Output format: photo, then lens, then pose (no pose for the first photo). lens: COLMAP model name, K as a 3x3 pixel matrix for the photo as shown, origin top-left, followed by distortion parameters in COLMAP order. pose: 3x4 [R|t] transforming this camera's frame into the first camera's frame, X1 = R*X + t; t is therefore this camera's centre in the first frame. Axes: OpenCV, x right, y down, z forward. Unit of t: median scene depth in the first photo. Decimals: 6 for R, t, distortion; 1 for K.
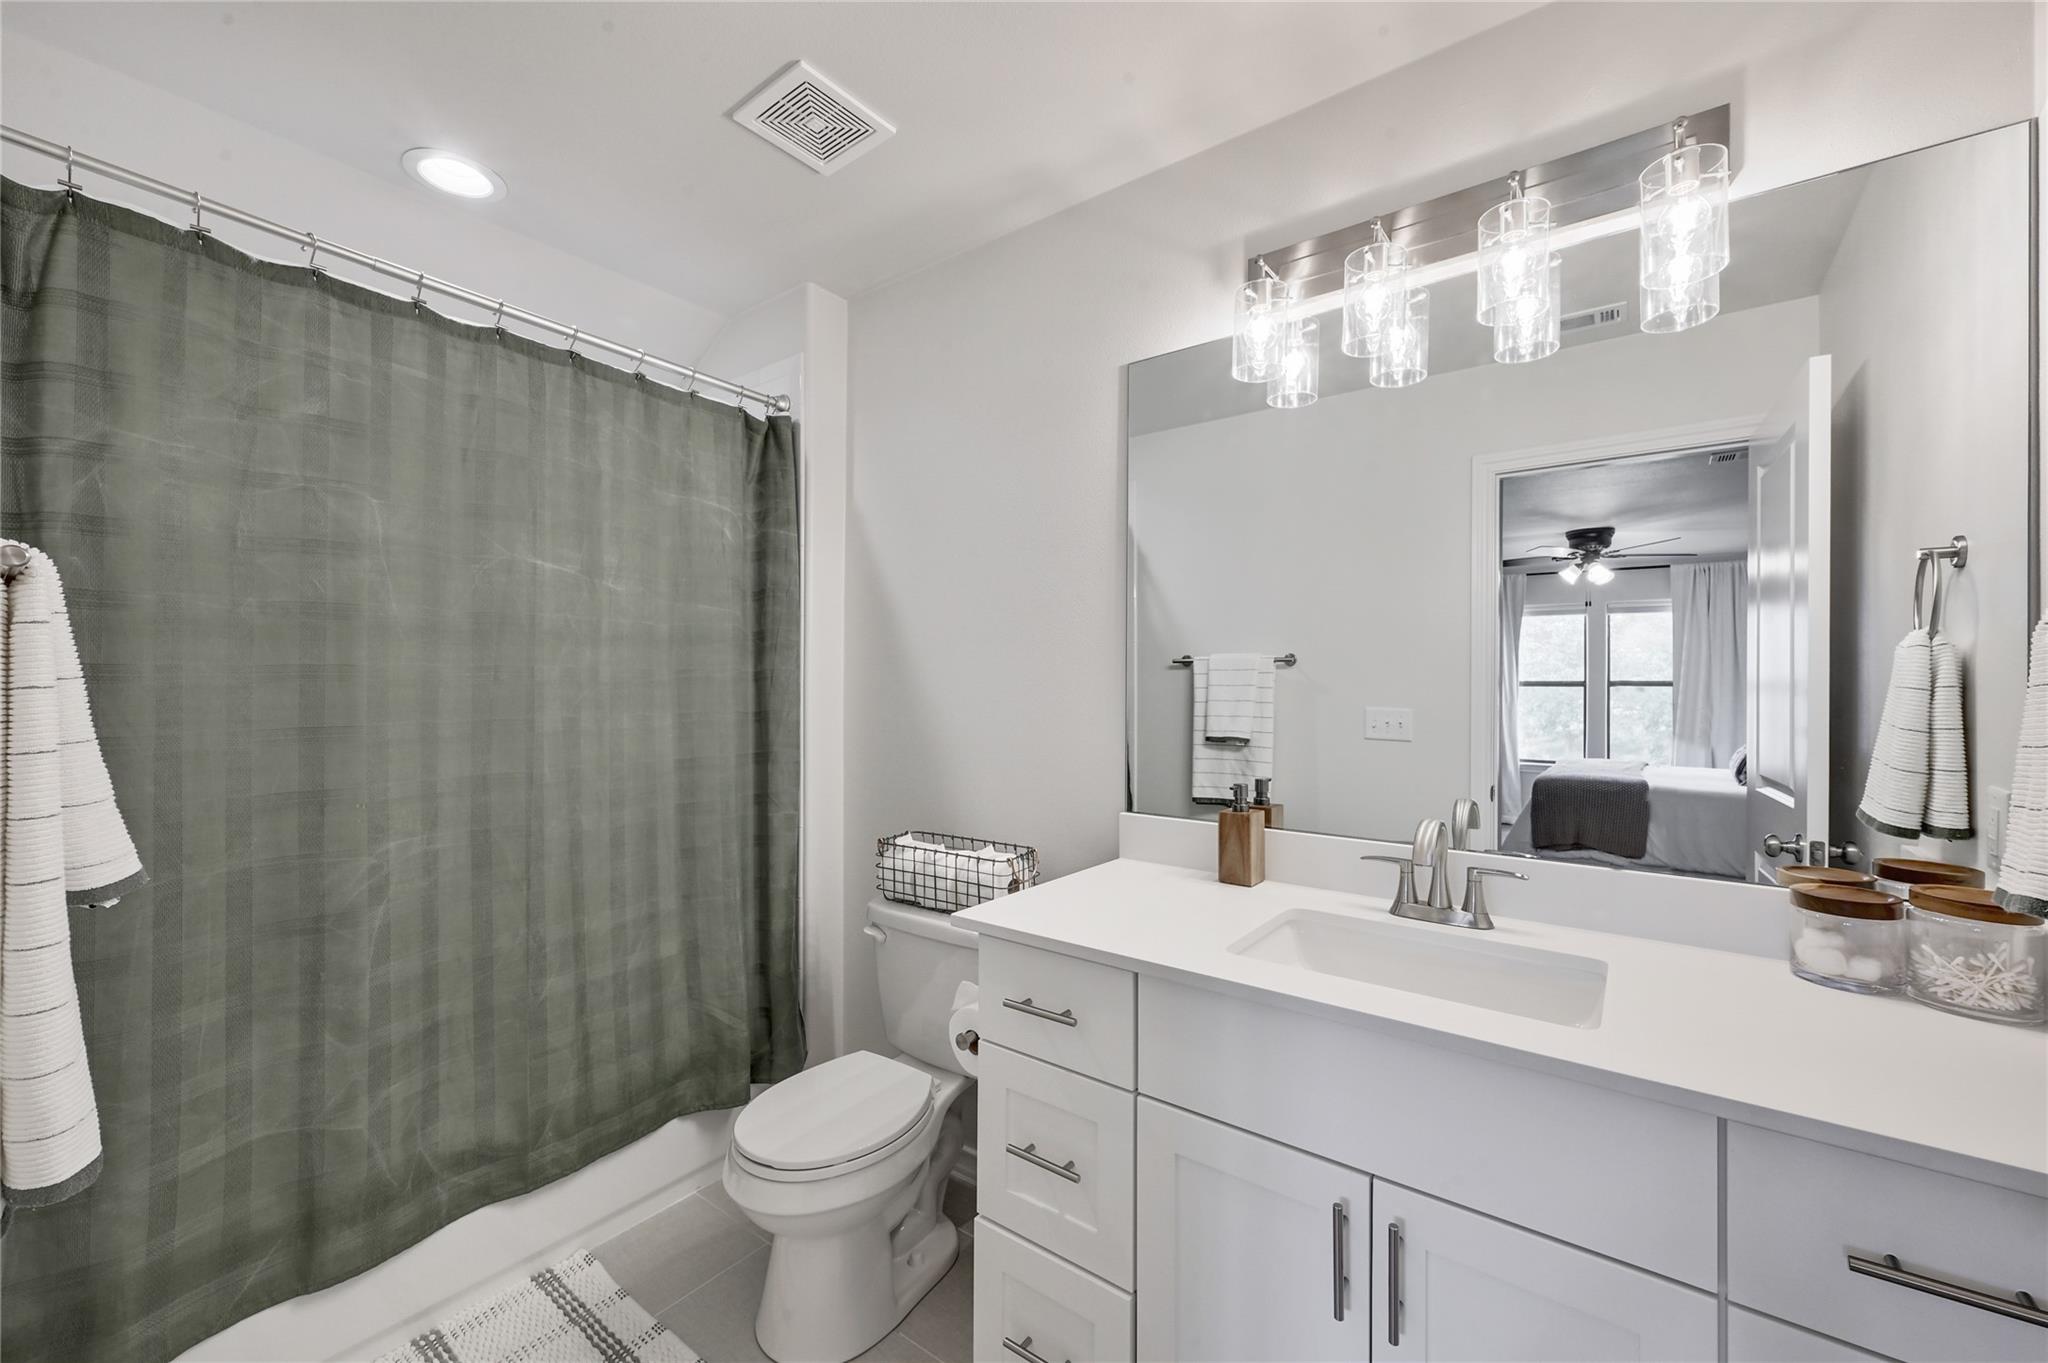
lens RADIAL K [[804.3, 0, 1028.6], [0, 804.3, 675.2], [0, 0, 1]] dist [0.000122, -0.000086]
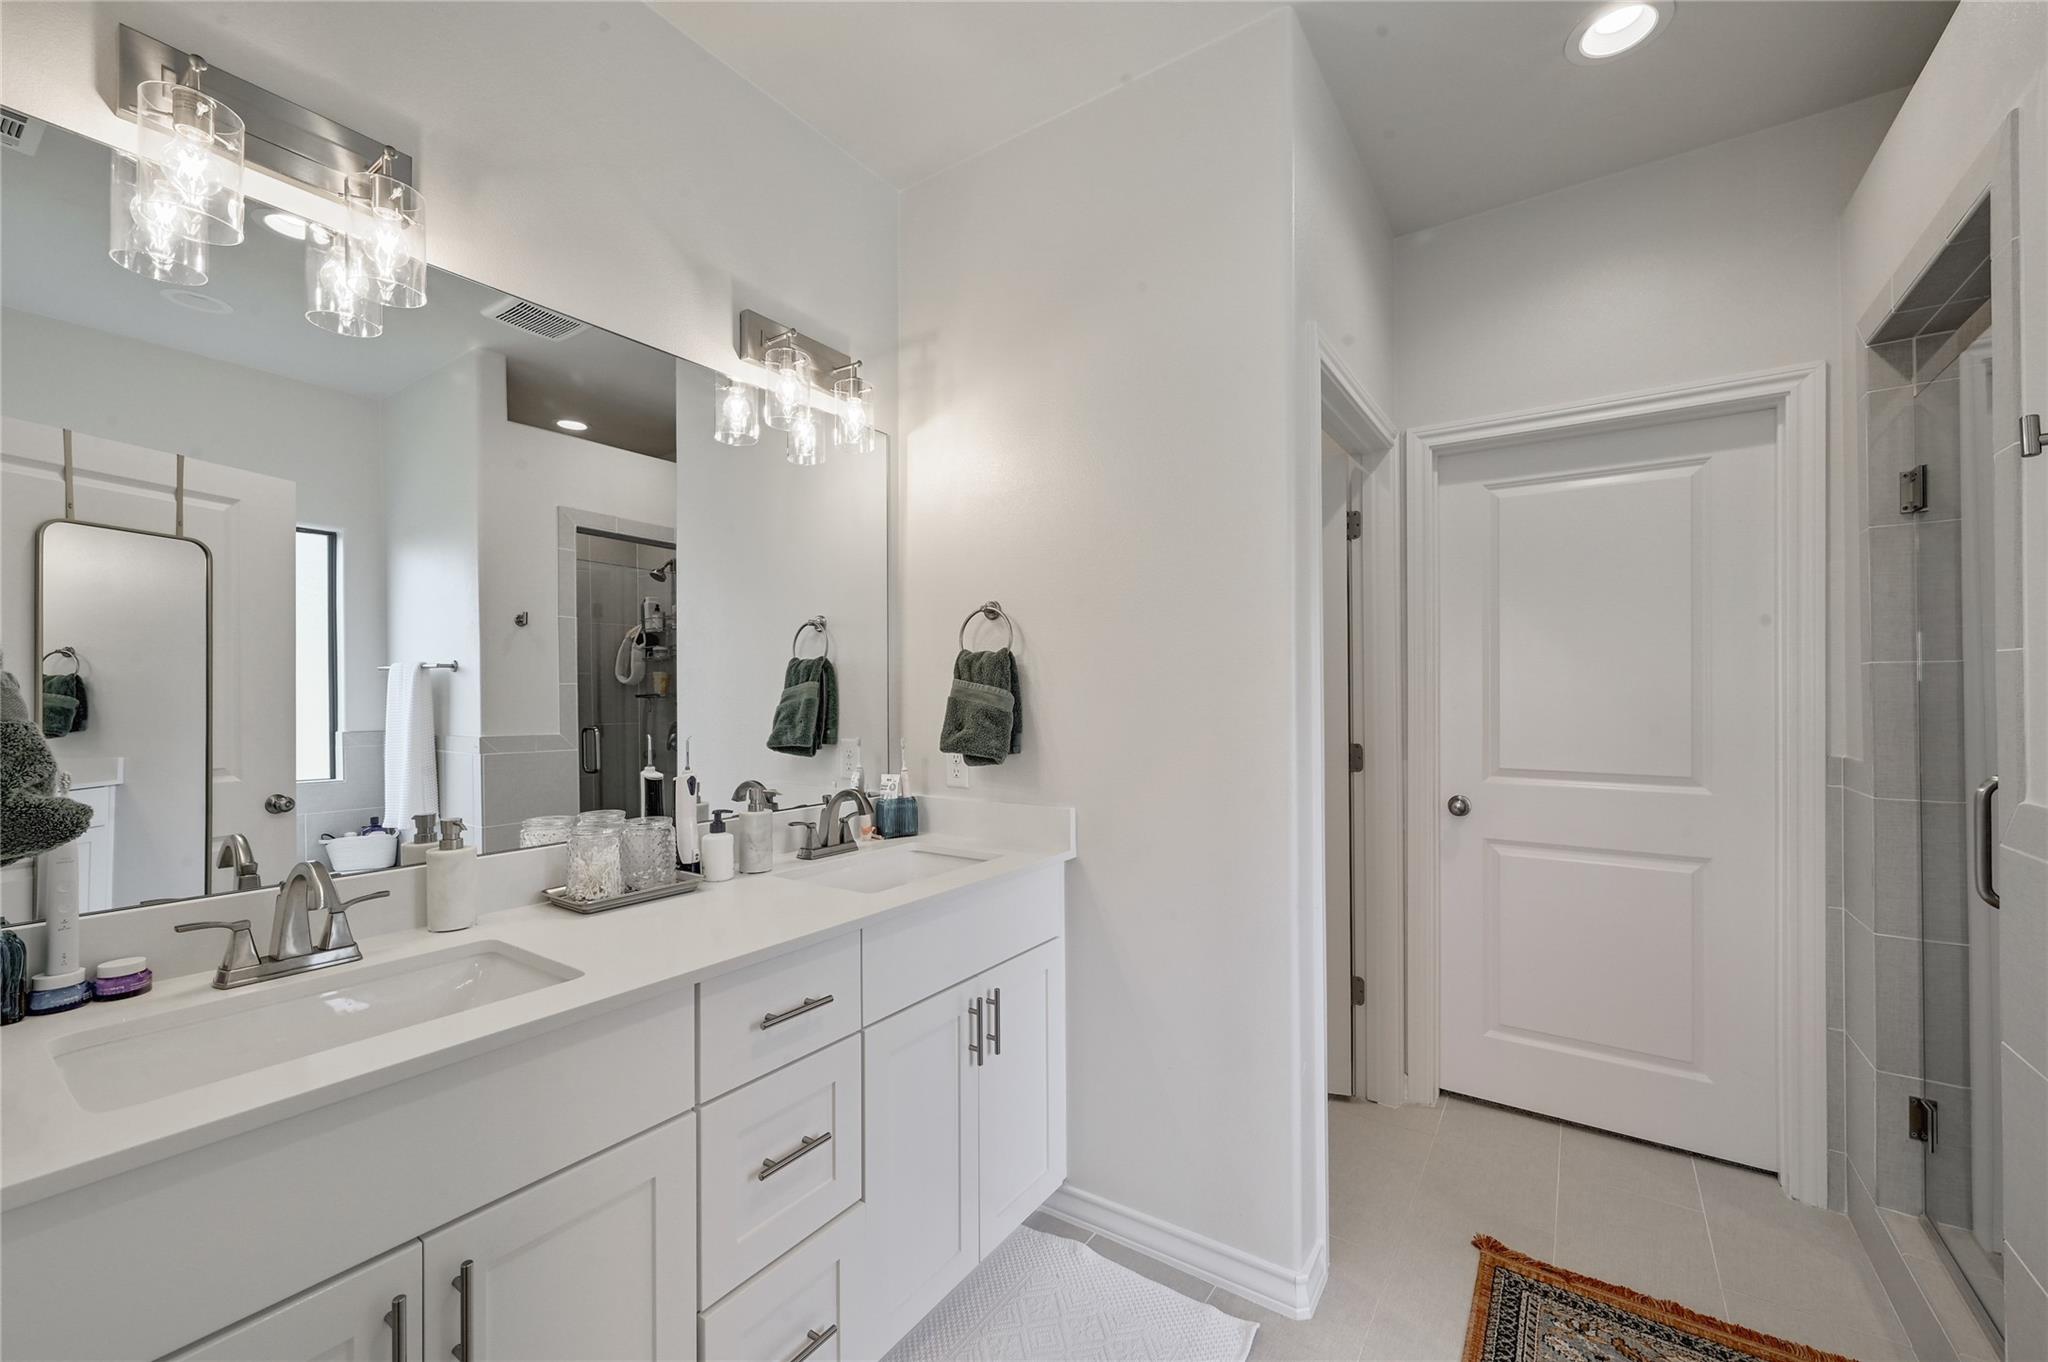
lens RADIAL K [[831.3, 0, 1034.8], [0, 831.3, 690.0], [0, 0, 1]] dist [-0.001650, -0.000070]
pose [[-0.046126, -0.005652, 0.998920, -0.433218], [-0.007675, 0.999956, 0.005304, 0.001746], [-0.998906, -0.007422, -0.046167, 0.303769]]
